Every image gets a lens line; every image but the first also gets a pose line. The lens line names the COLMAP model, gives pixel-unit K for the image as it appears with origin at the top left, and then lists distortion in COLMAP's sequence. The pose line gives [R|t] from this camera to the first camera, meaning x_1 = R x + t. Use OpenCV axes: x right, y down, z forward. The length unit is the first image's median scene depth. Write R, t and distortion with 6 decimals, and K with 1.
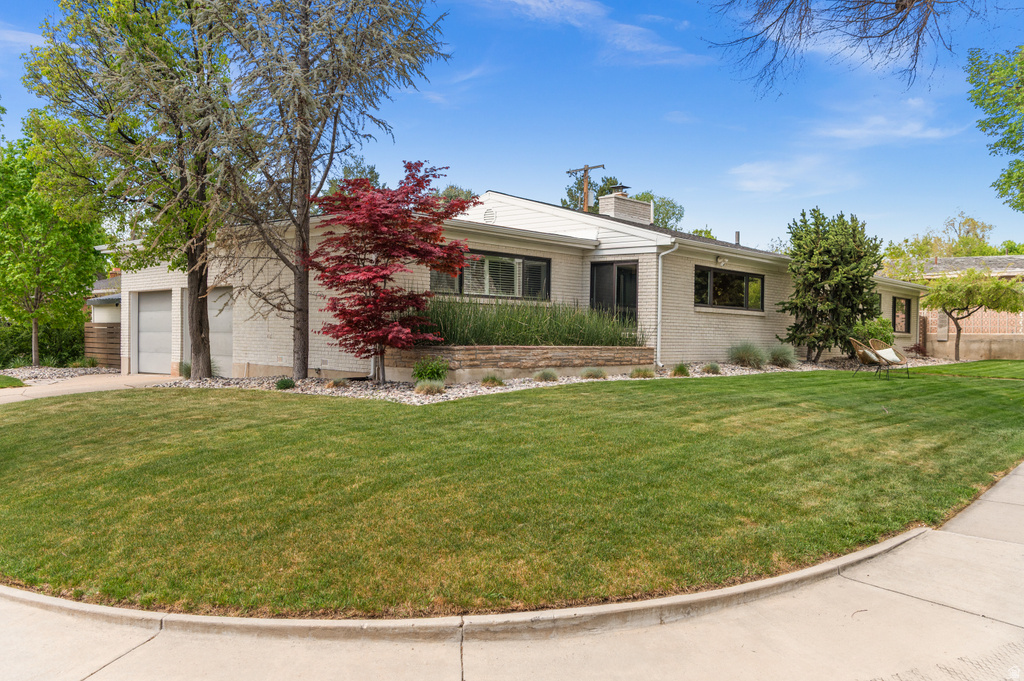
lens RADIAL K [[855.3, 0, 513.1], [0, 855.3, 340.2], [0, 0, 1]] dist [-0.005288, 0.000707]
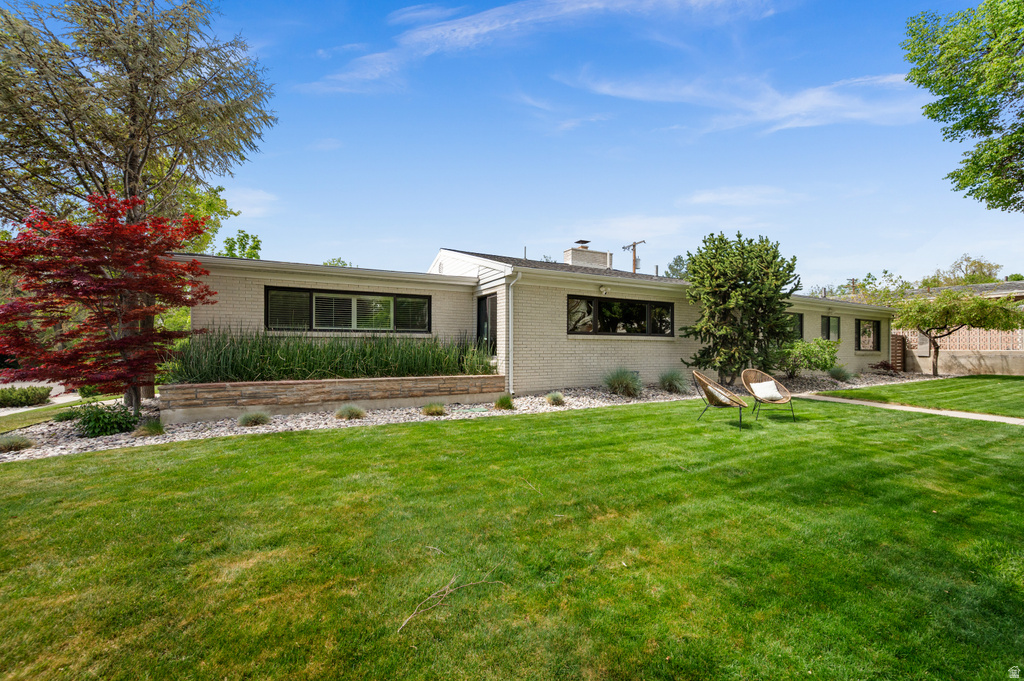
lens RADIAL K [[409.8, 0, 509.9], [0, 409.8, 344.4], [0, 0, 1]] dist [0.003036, -0.000357]
pose [[0.932495, -0.012731, -0.360958, 0.309521], [0.007967, 0.999860, -0.014685, -0.019391], [0.361095, 0.010818, 0.932466, 0.481797]]
